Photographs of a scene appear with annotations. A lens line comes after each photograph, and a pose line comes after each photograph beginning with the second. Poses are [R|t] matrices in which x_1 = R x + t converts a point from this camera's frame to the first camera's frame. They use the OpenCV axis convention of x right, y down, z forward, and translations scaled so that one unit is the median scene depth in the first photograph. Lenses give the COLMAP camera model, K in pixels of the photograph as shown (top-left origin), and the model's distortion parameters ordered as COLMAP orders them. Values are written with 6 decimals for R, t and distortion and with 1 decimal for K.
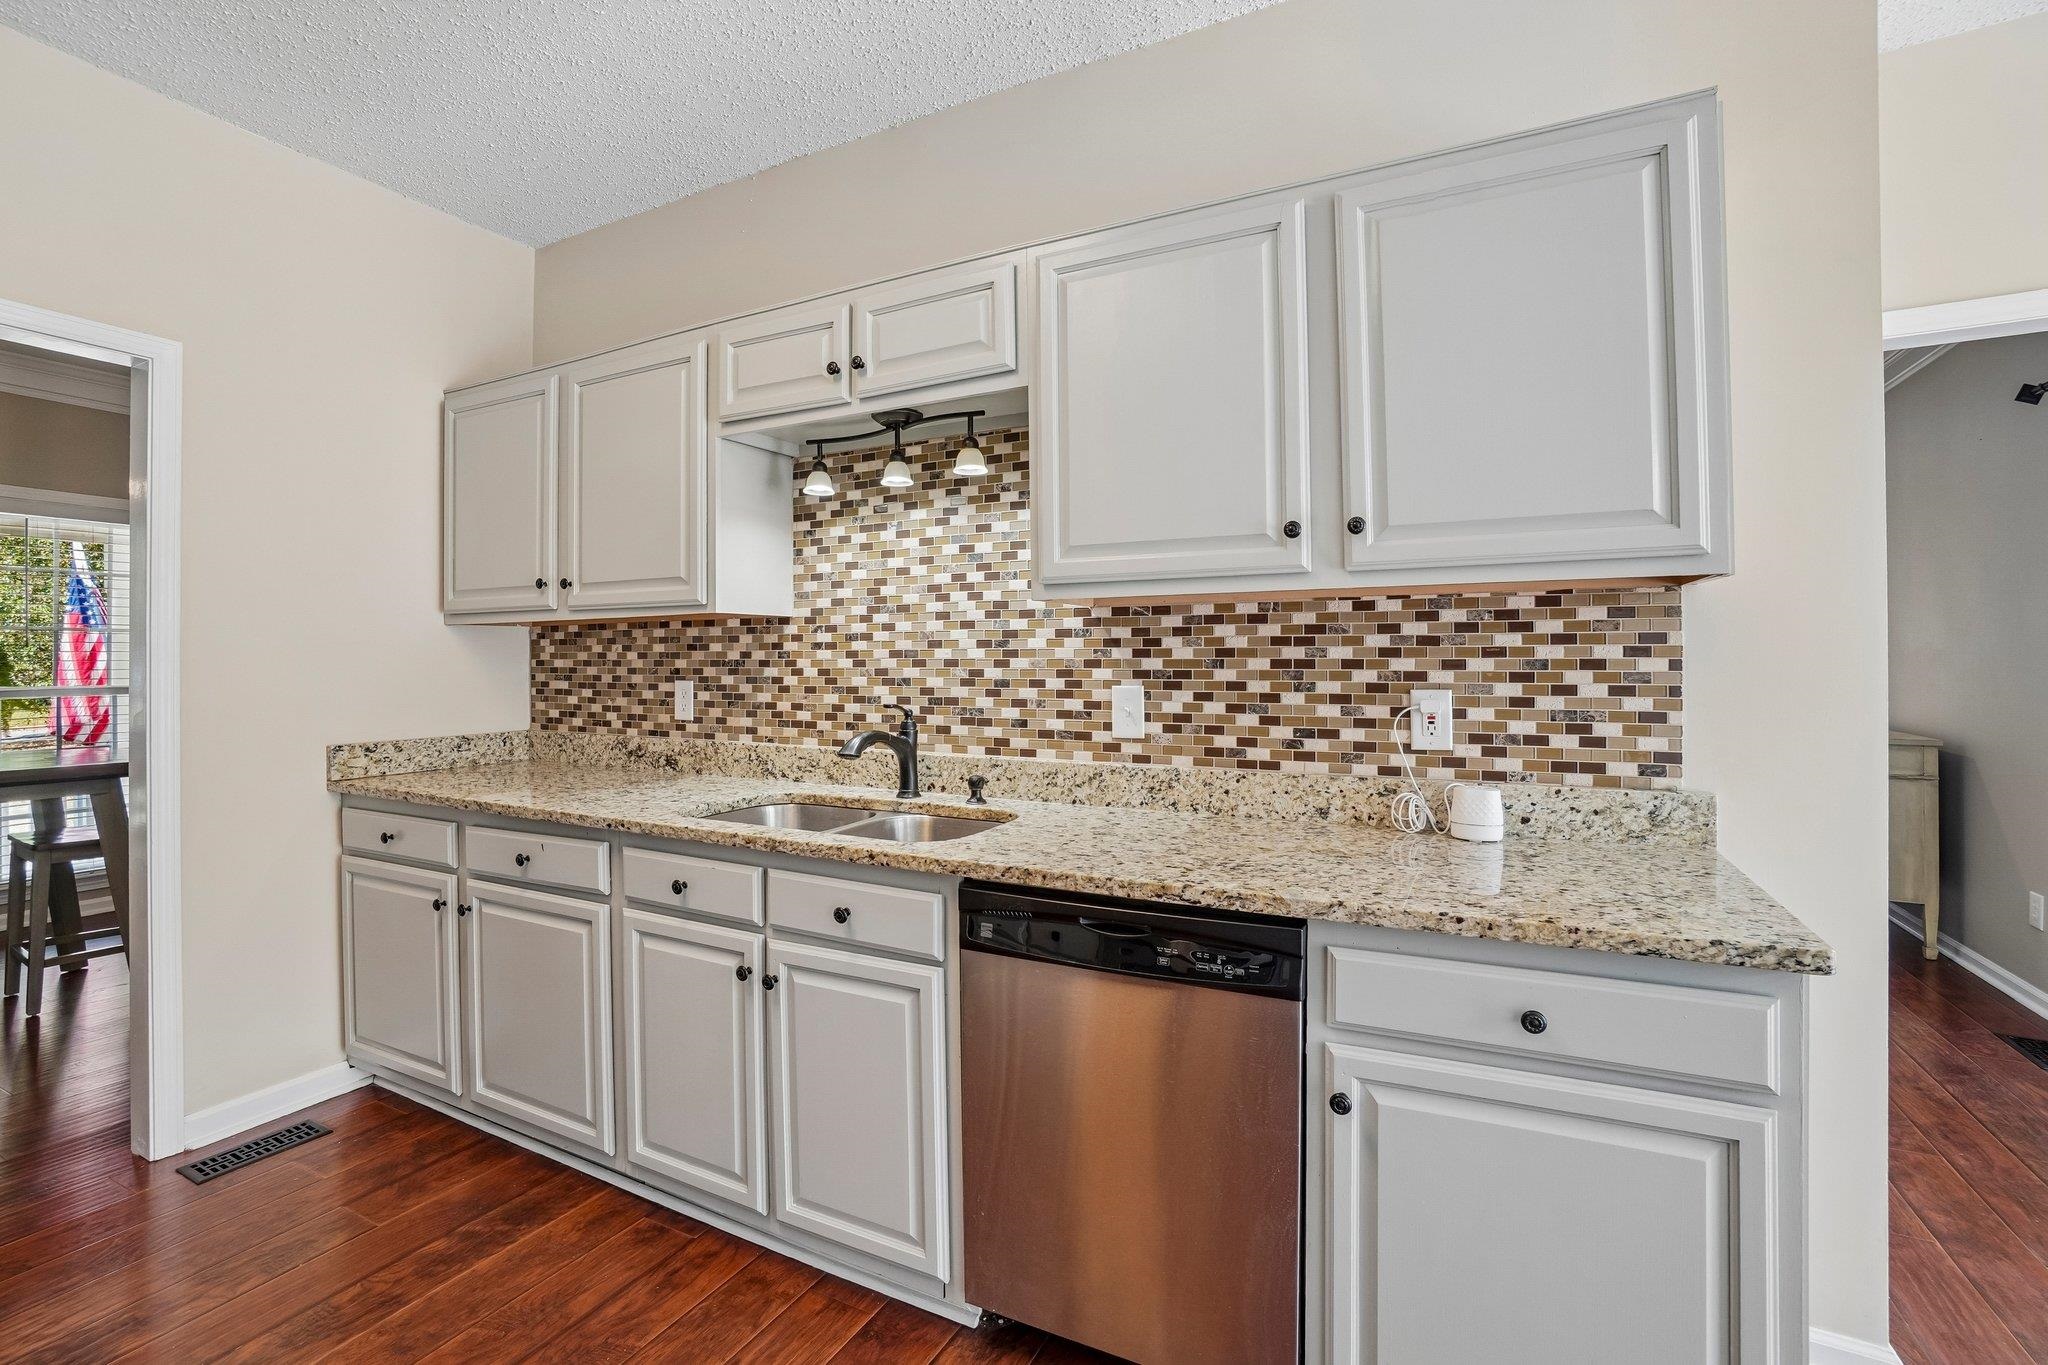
lens RADIAL K [[909.1, 0, 1008.3], [0, 909.1, 656.8], [0, 0, 1]] dist [-0.059291, 0.021235]
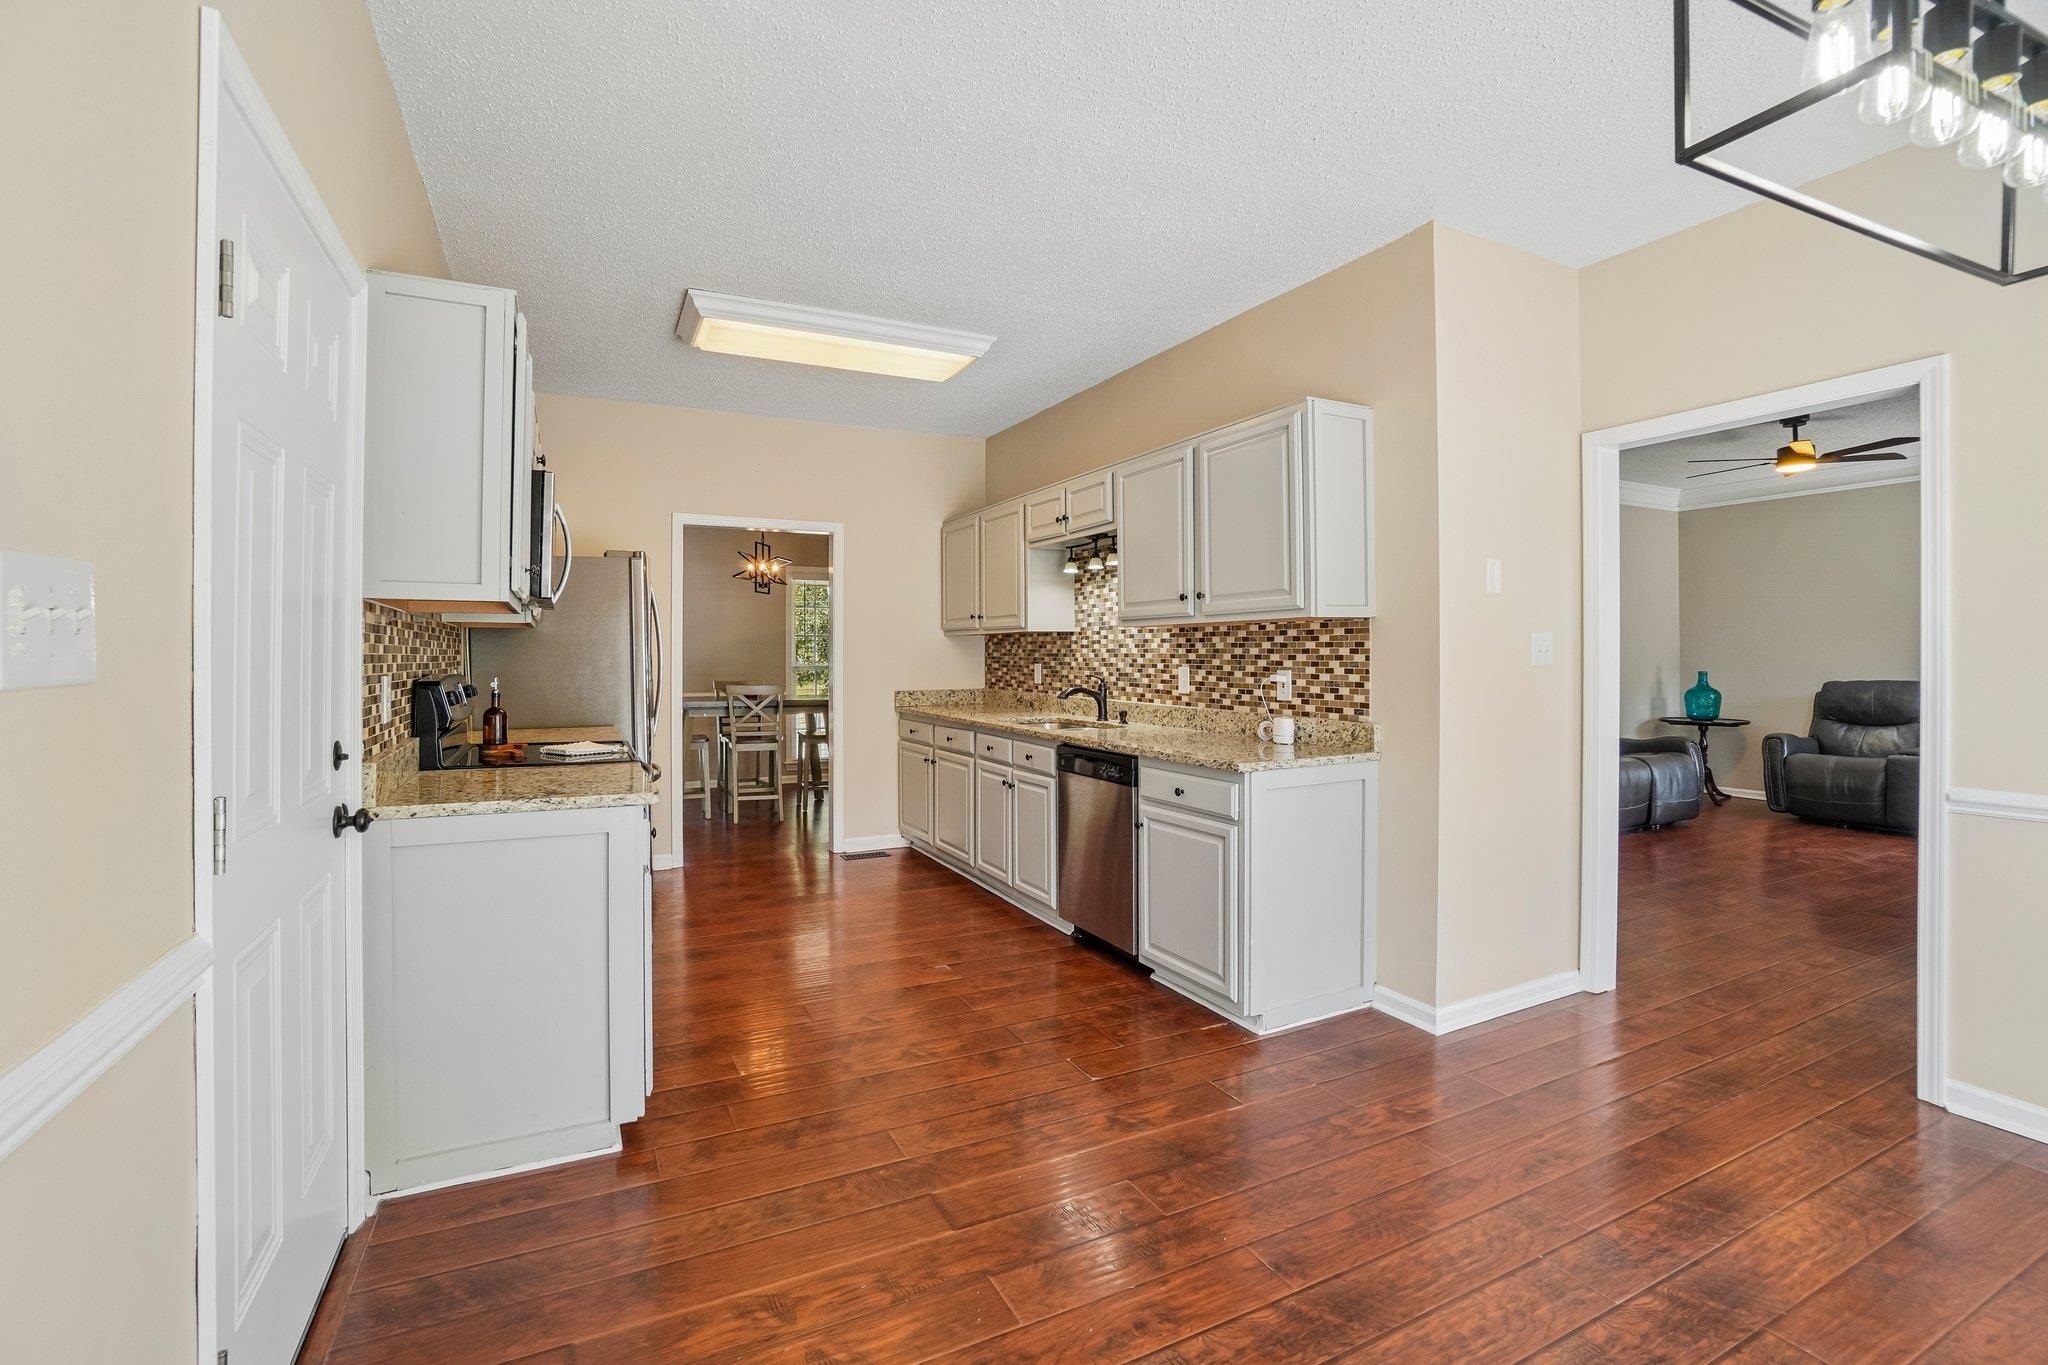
lens RADIAL K [[909.1, 0, 1008.3], [0, 909.1, 656.8], [0, 0, 1]] dist [-0.059291, 0.021235]
pose [[0.805575, 0.004413, -0.592477, 1.005306], [0.002504, 0.999938, 0.010852, -0.013676], [0.592489, -0.010226, 0.805514, -0.834954]]
